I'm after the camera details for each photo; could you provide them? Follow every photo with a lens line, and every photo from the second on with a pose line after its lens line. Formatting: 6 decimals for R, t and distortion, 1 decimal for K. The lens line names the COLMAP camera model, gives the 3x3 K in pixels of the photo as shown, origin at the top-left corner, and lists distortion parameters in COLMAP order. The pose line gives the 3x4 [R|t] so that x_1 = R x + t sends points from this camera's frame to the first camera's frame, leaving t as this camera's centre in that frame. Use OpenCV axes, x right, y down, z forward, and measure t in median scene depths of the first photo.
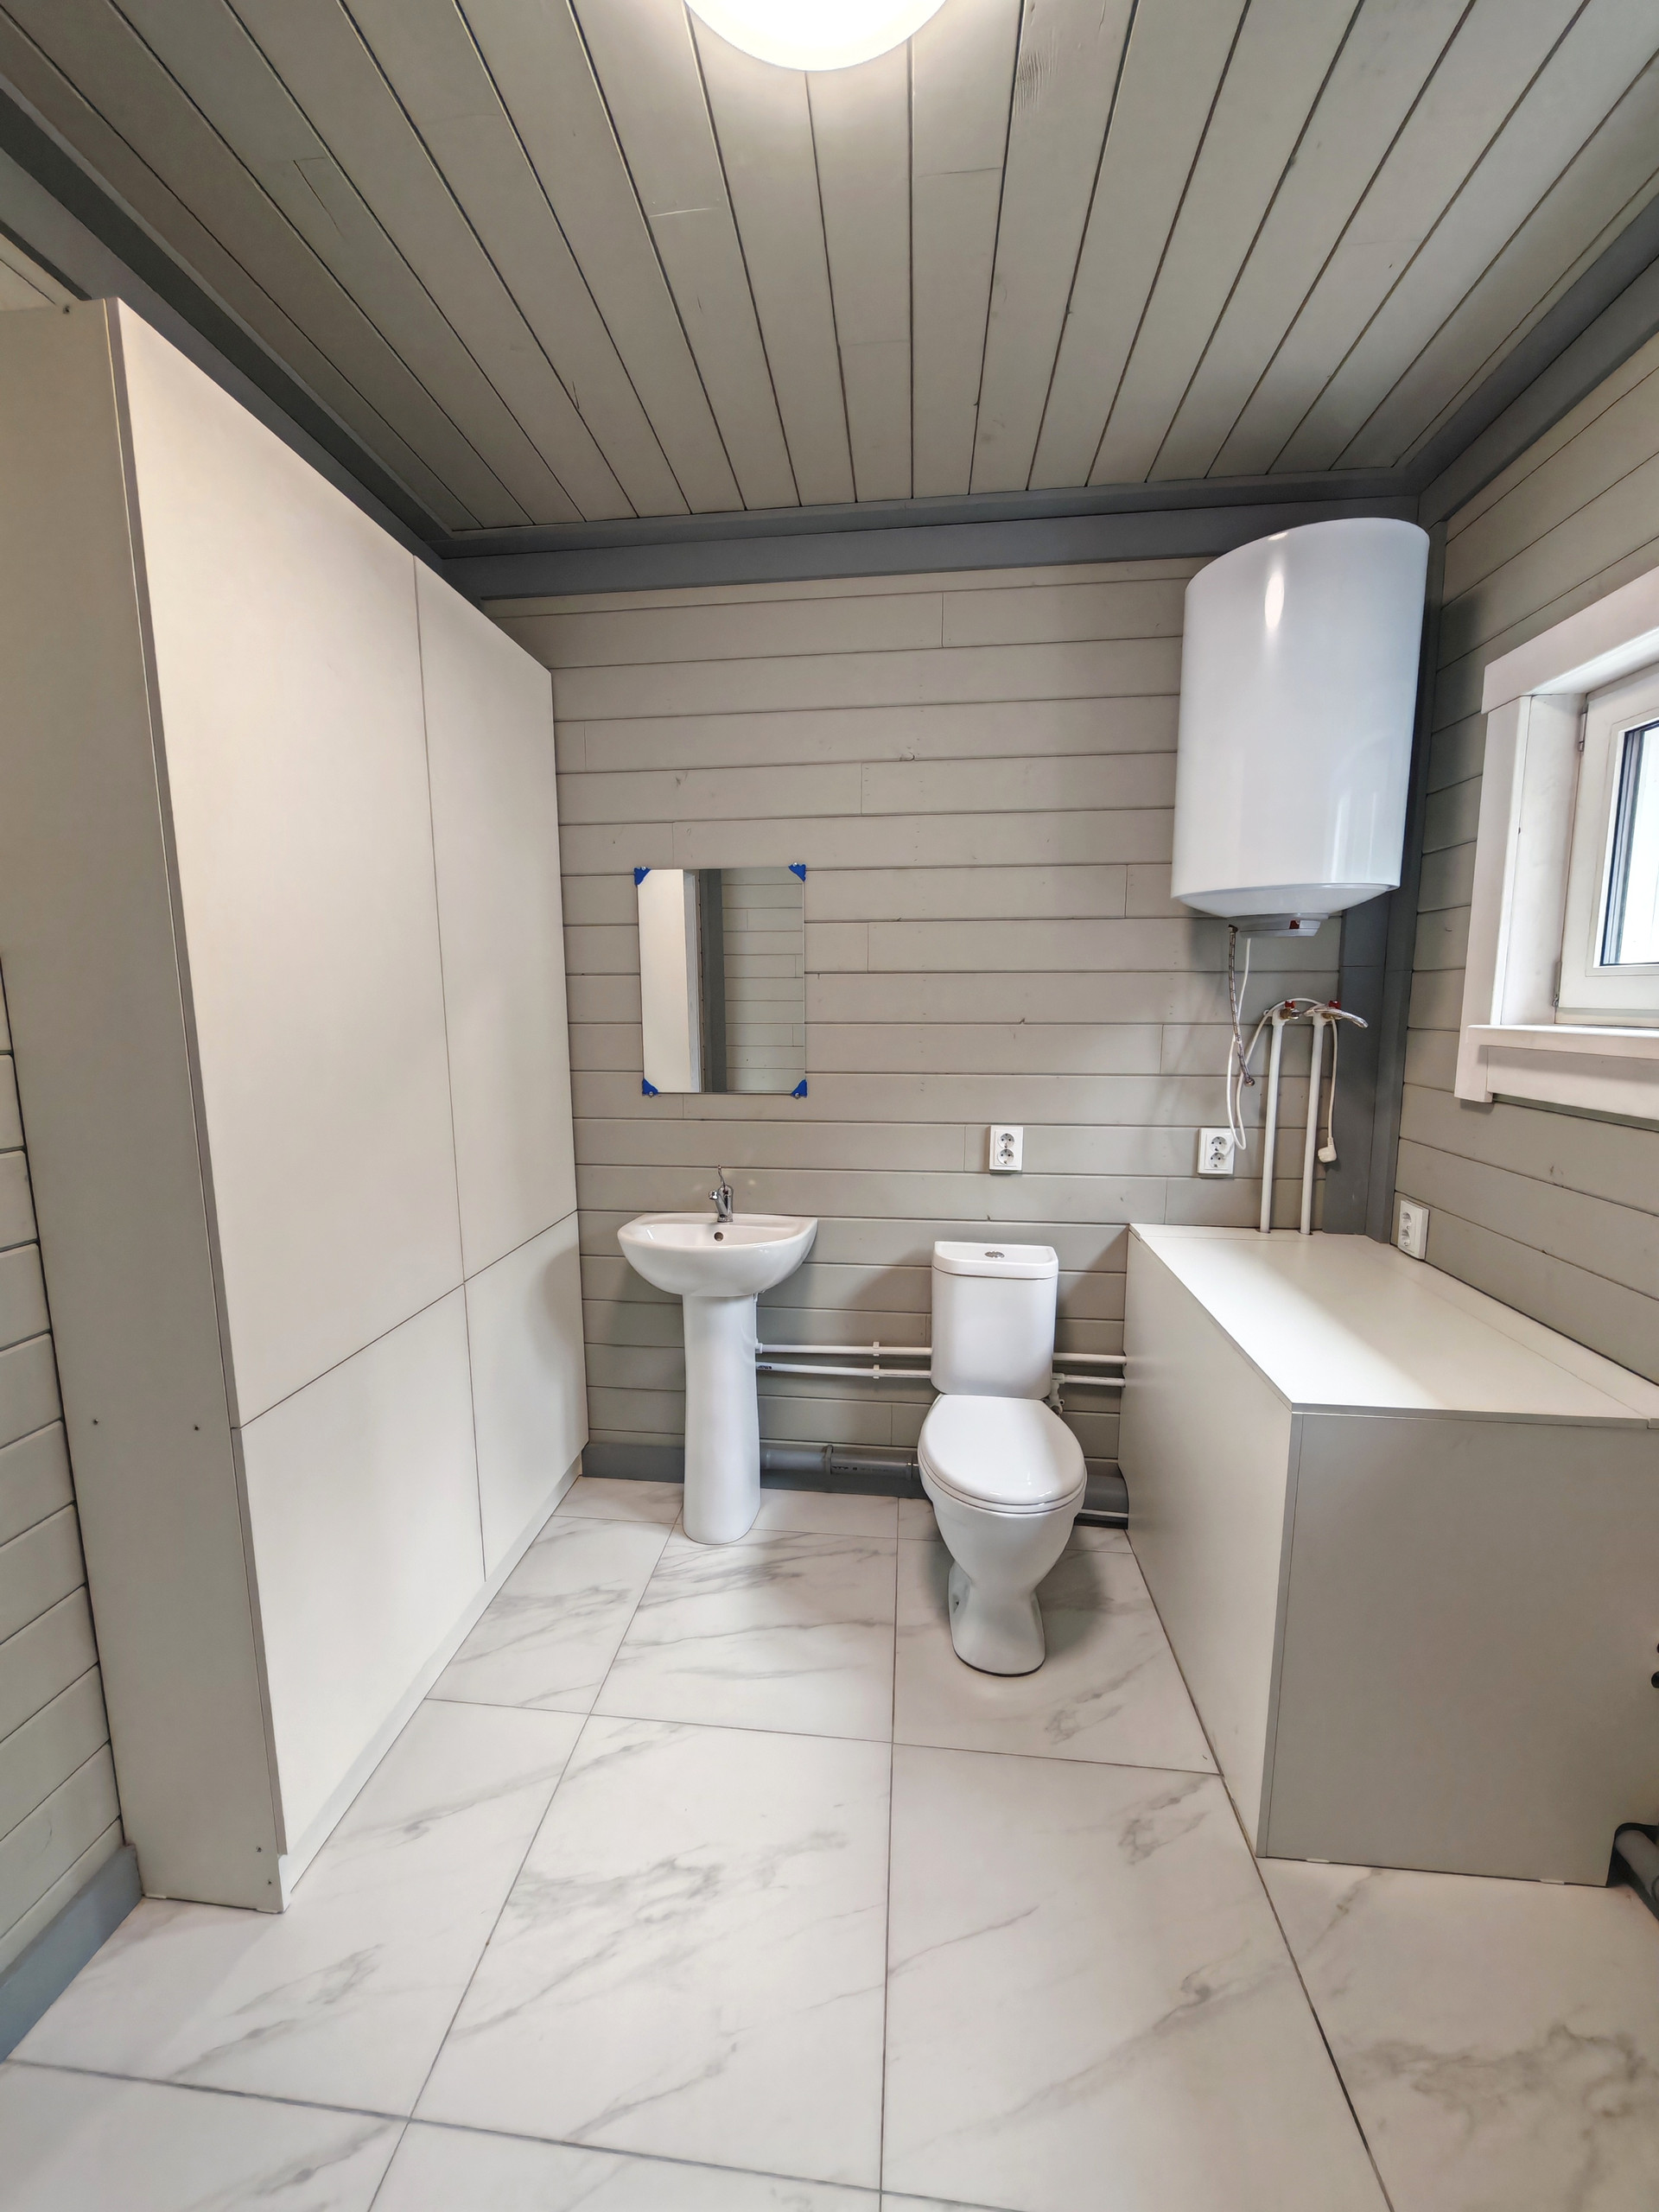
lens RADIAL K [[826.0, 0, 820.5], [0, 826.0, 1101.3], [0, 0, 1]] dist [-0.001393, 0.000273]
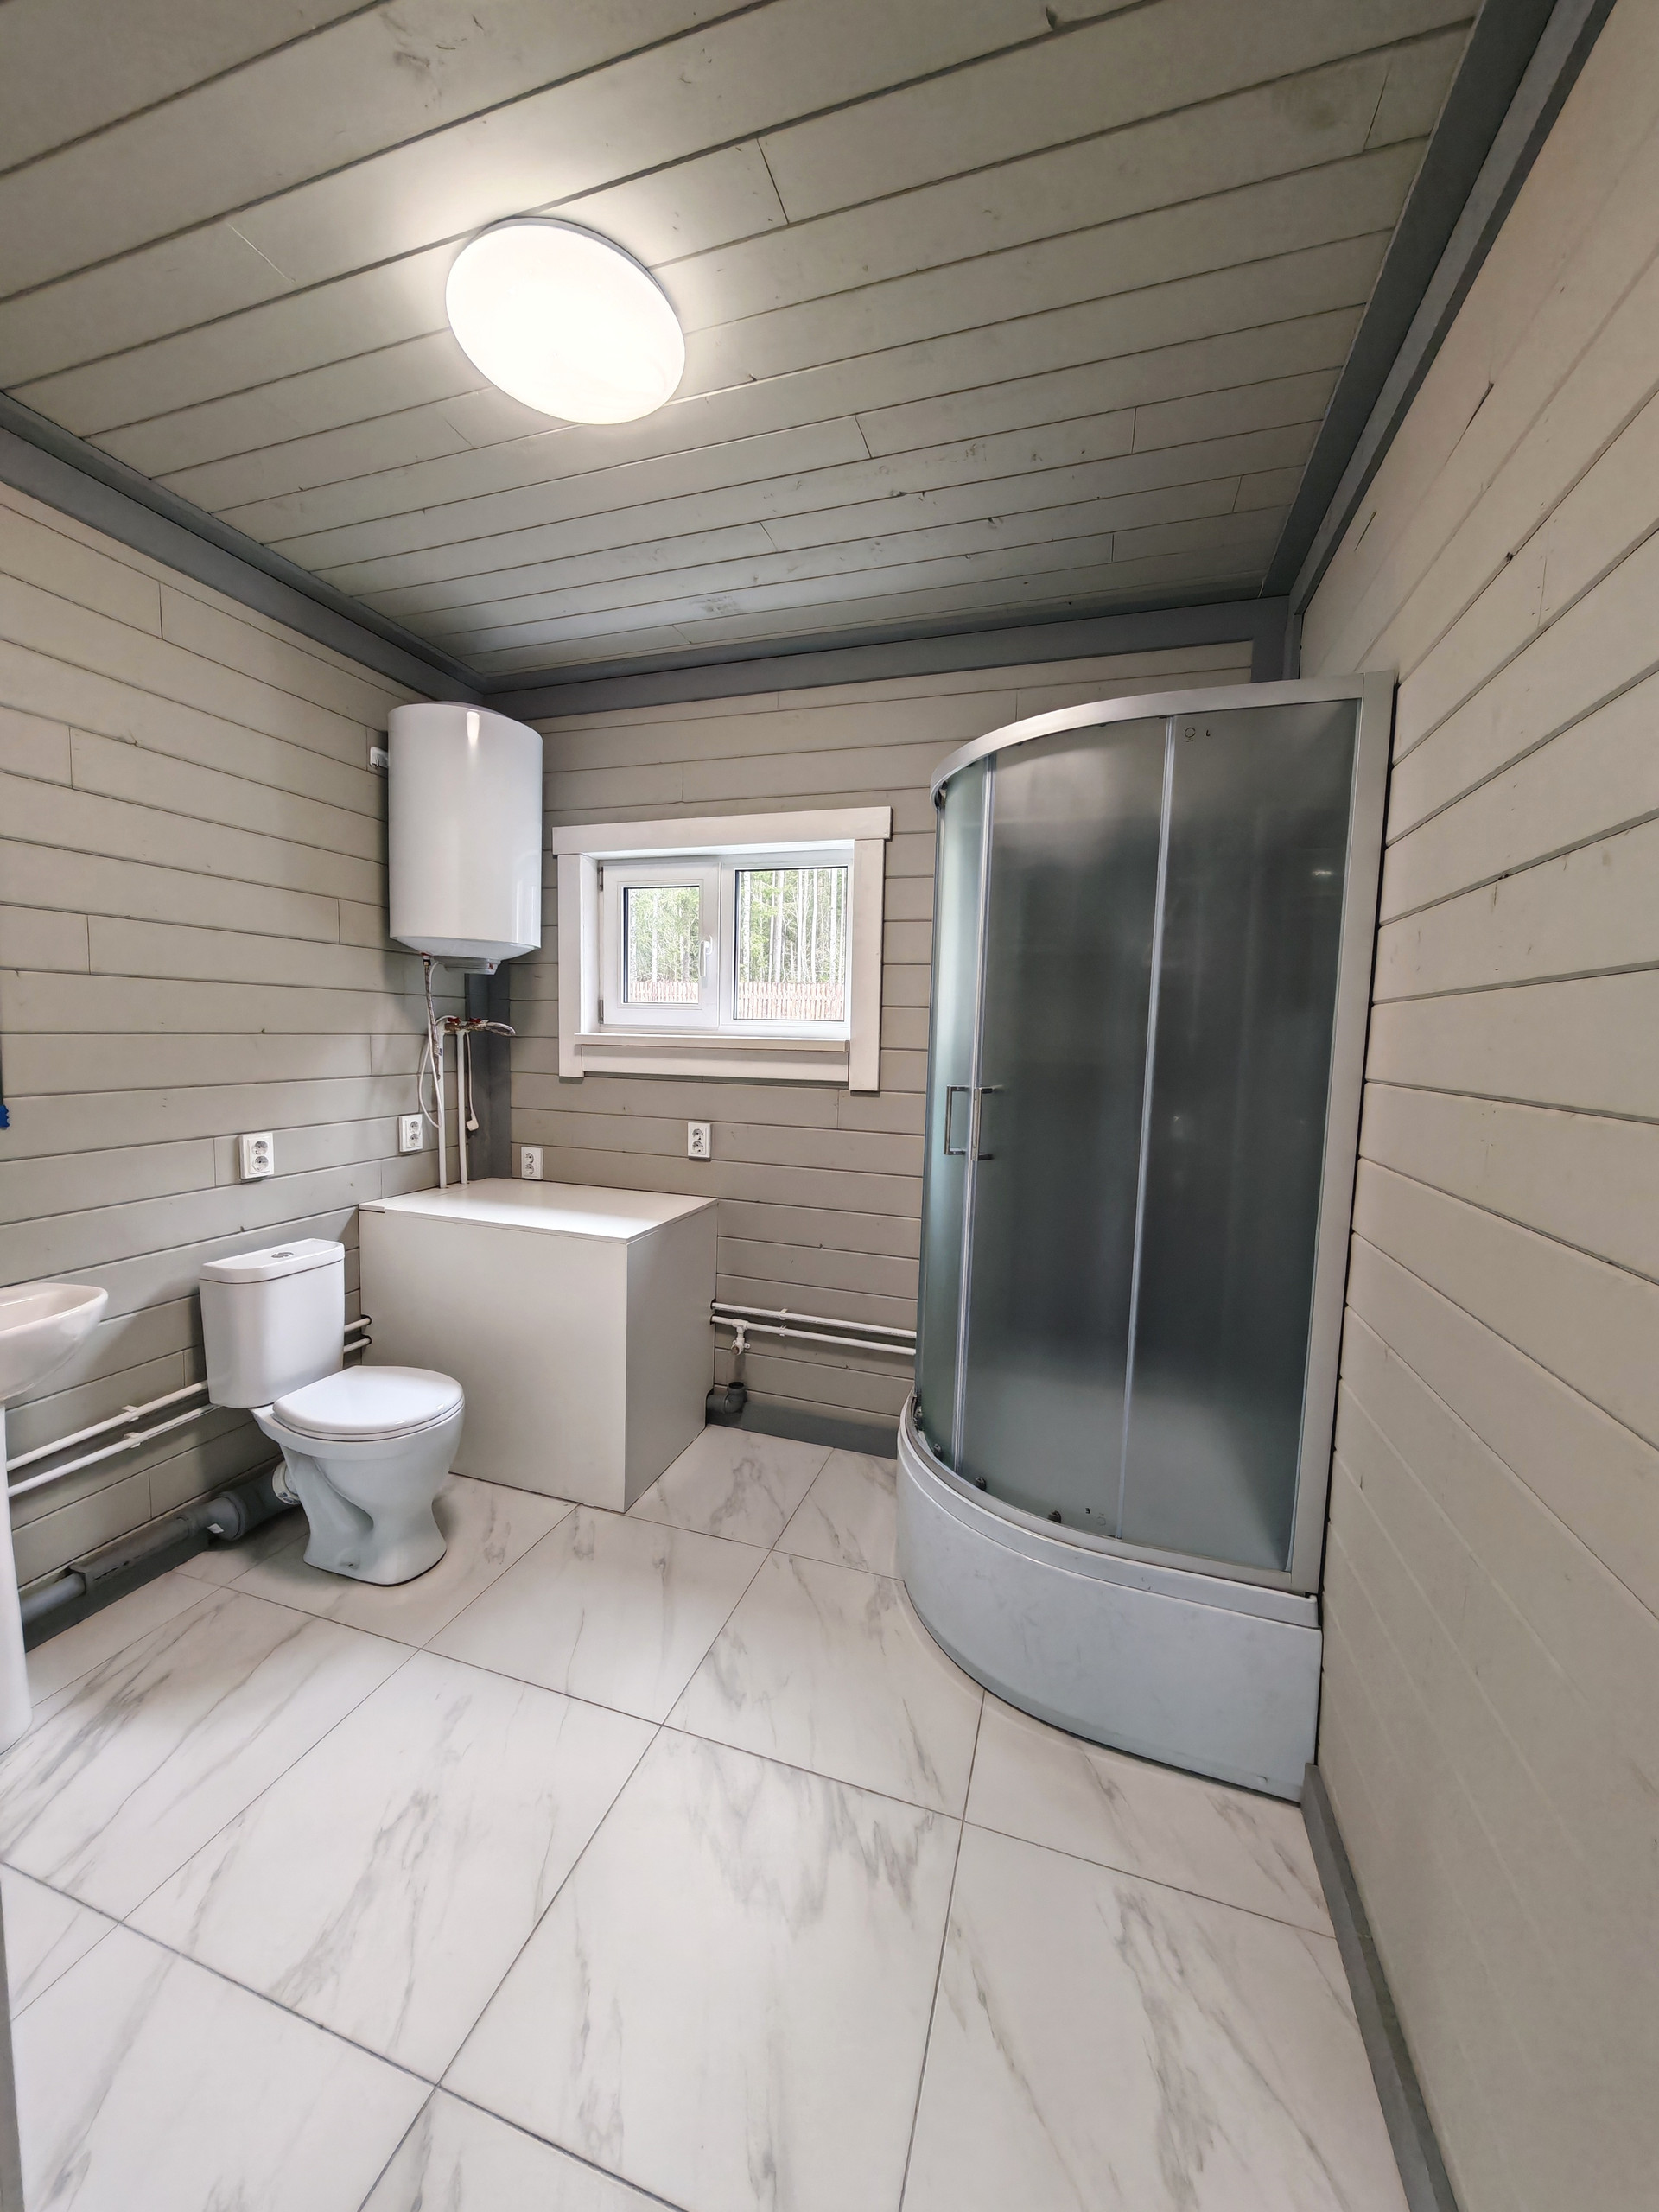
lens RADIAL K [[826.0, 0, 820.5], [0, 826.0, 1101.3], [0, 0, 1]] dist [-0.001393, 0.000273]
pose [[0.206969, -0.077540, 0.975270, -0.671637], [0.101935, 0.993138, 0.057328, 0.002946], [-0.973023, 0.087549, 0.213453, 0.106368]]
